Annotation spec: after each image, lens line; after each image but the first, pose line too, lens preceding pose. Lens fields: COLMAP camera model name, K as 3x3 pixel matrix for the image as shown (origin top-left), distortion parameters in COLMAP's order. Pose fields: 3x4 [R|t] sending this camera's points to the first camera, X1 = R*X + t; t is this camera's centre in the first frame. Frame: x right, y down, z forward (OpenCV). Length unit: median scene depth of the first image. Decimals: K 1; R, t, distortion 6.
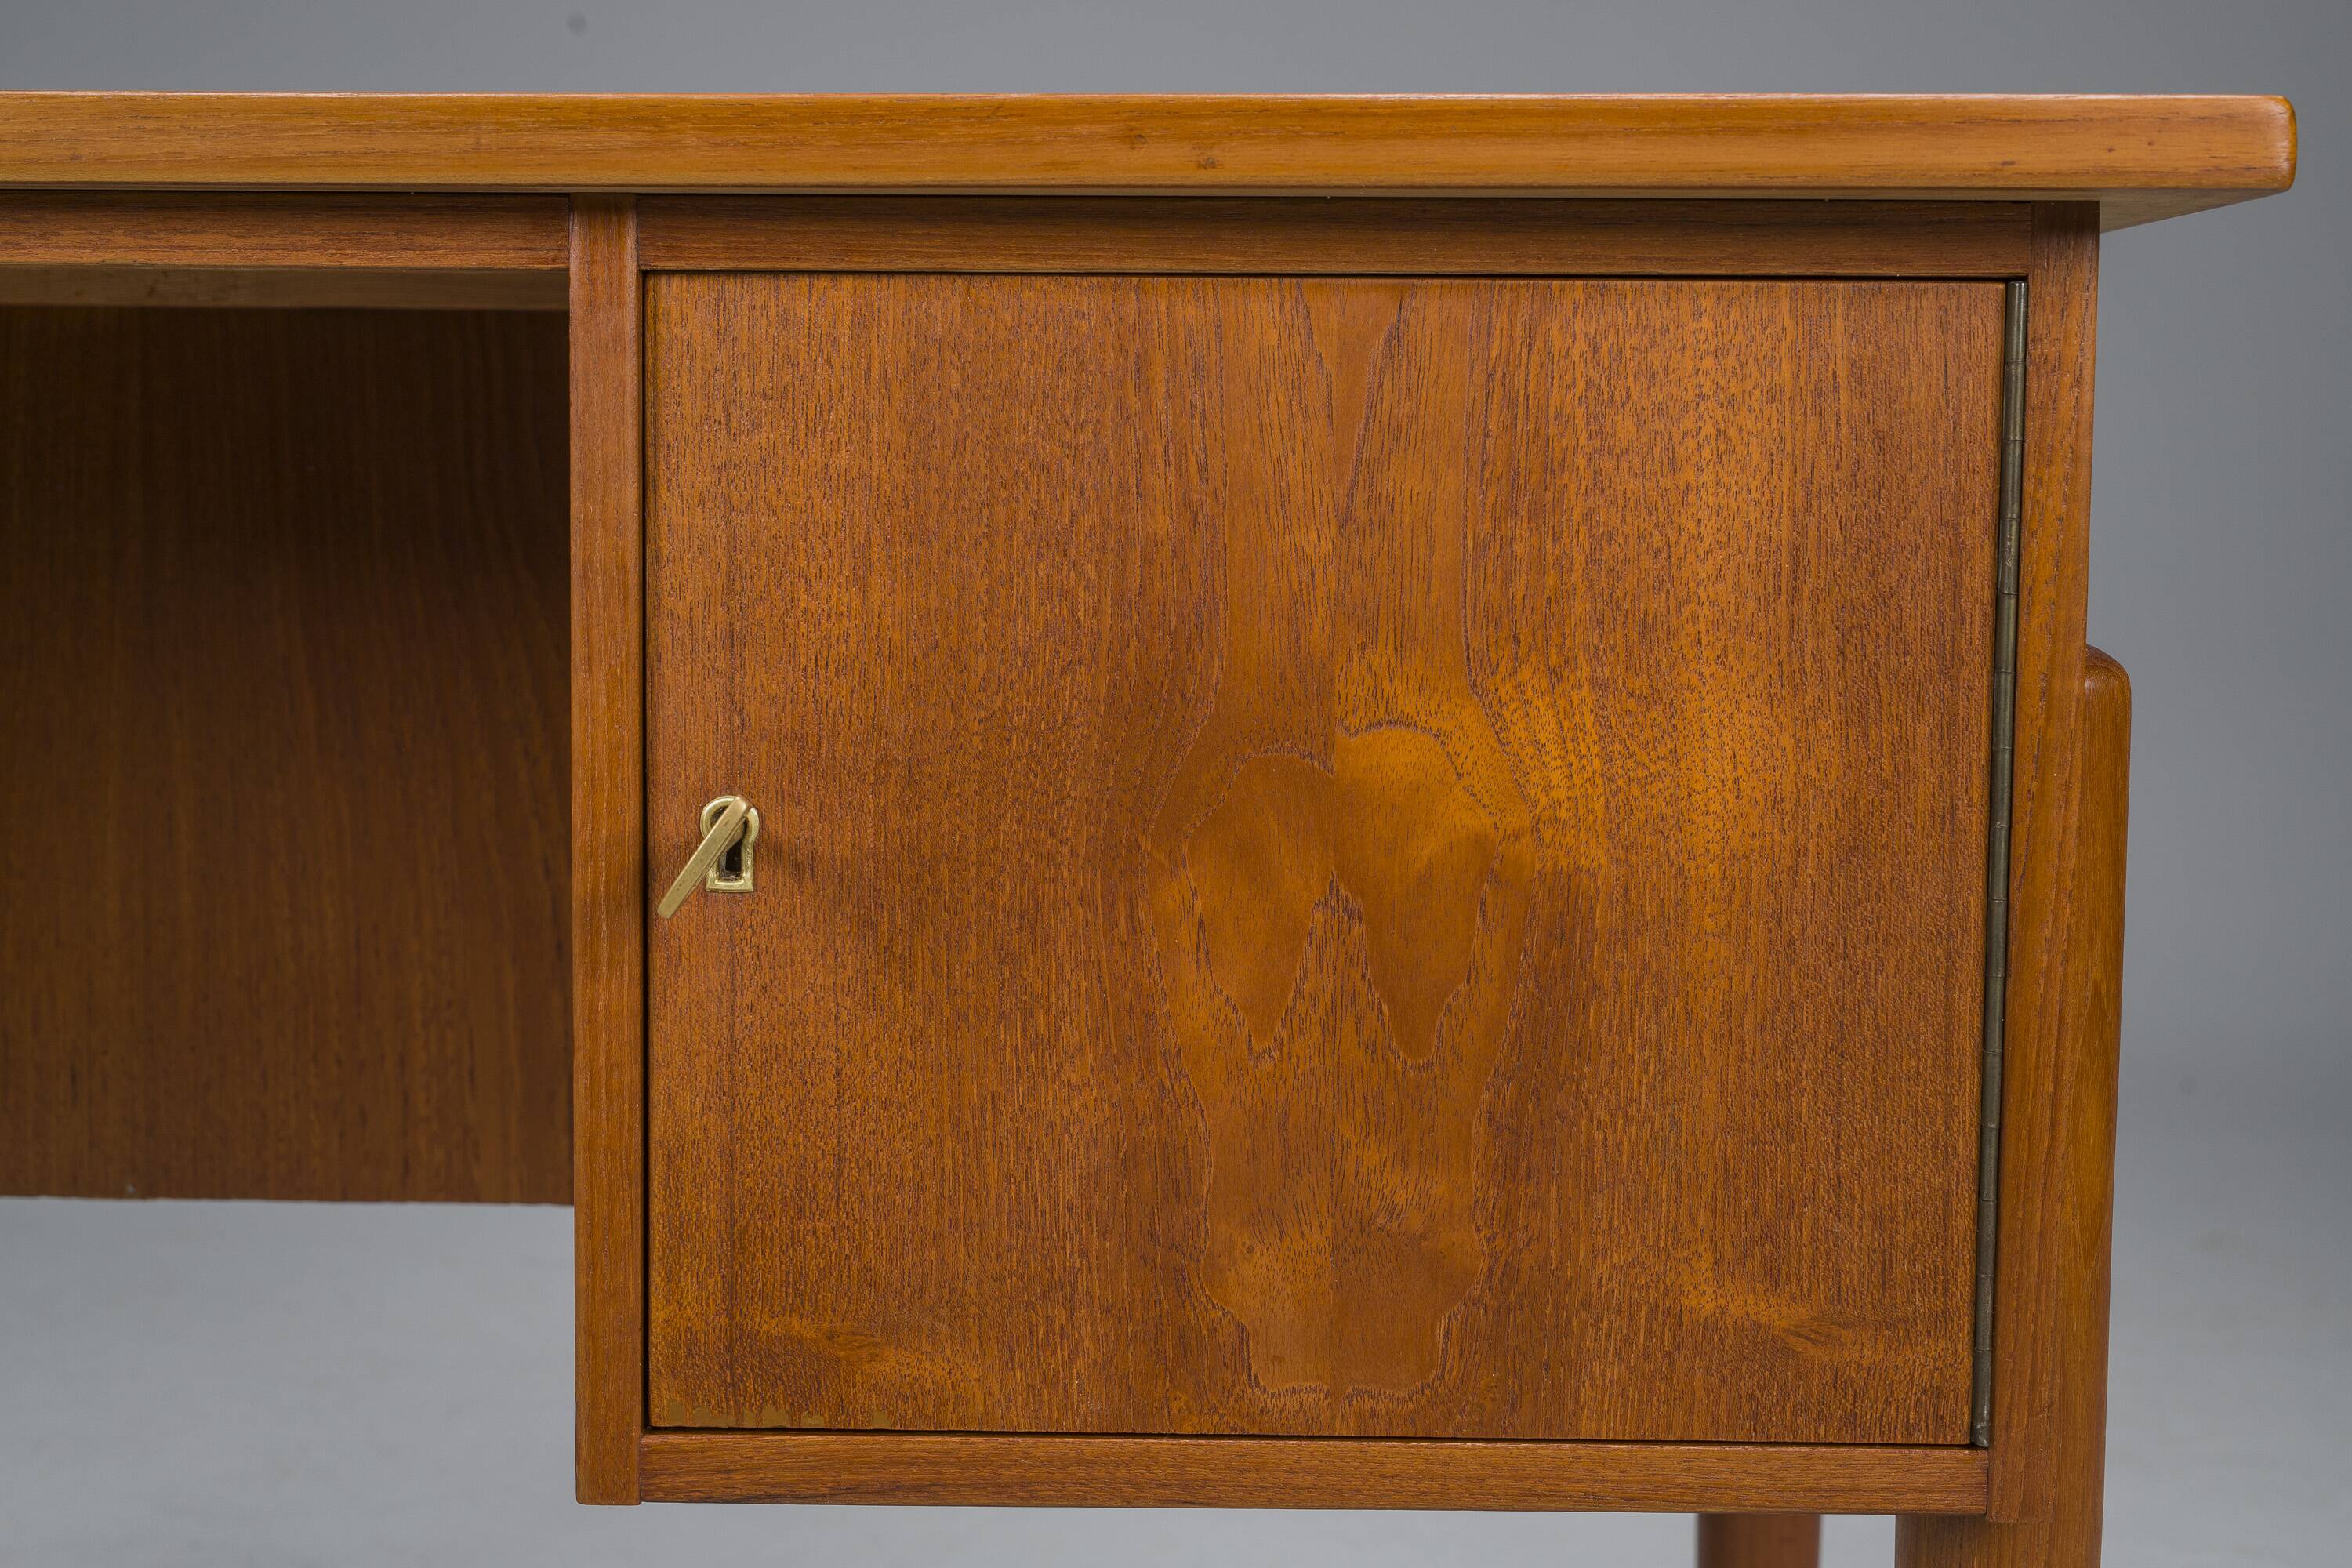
lens RADIAL K [[3417.7, 0, 1176.0], [0, 3417.7, 784.0], [0, 0, 1]] dist [-0.032730, 0.014778]
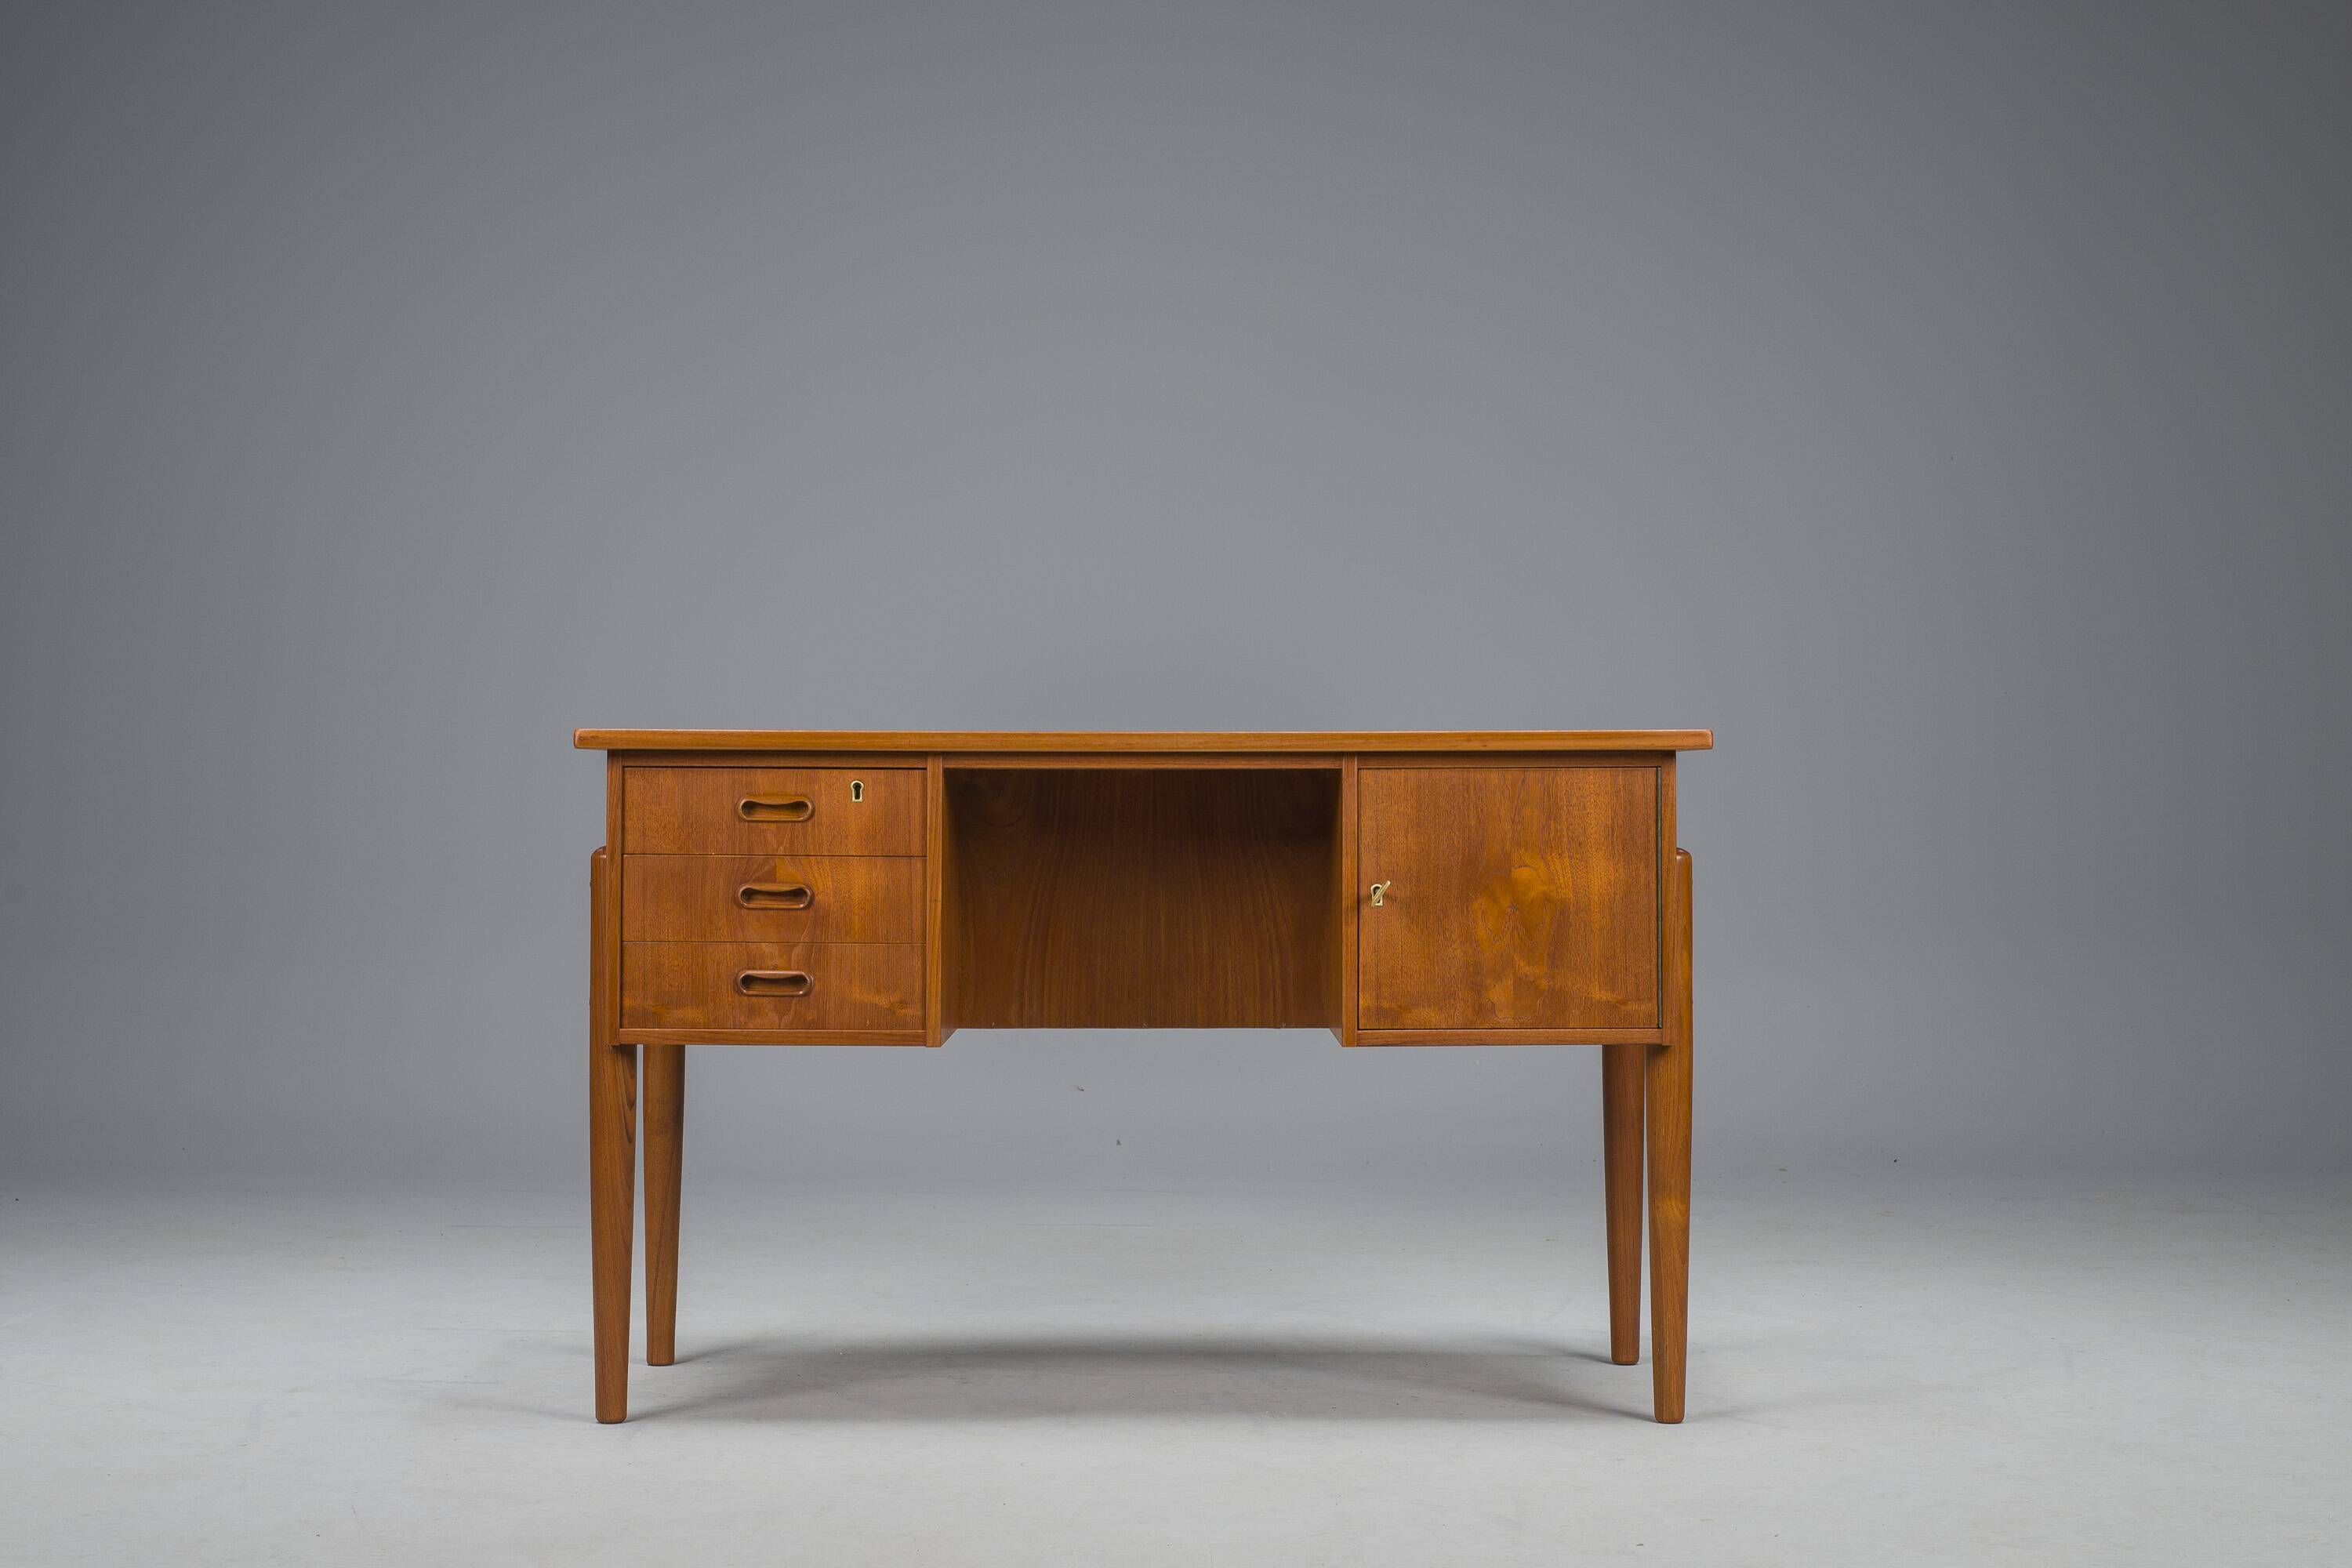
lens RADIAL K [[3417.7, 0, 1176.0], [0, 3417.7, 784.0], [0, 0, 1]] dist [-0.032730, 0.014778]
pose [[0.999763, -0.011321, 0.018595, -0.479204], [0.013310, 0.993778, -0.110582, 0.367233], [-0.017228, 0.110804, 0.993693, -3.485318]]
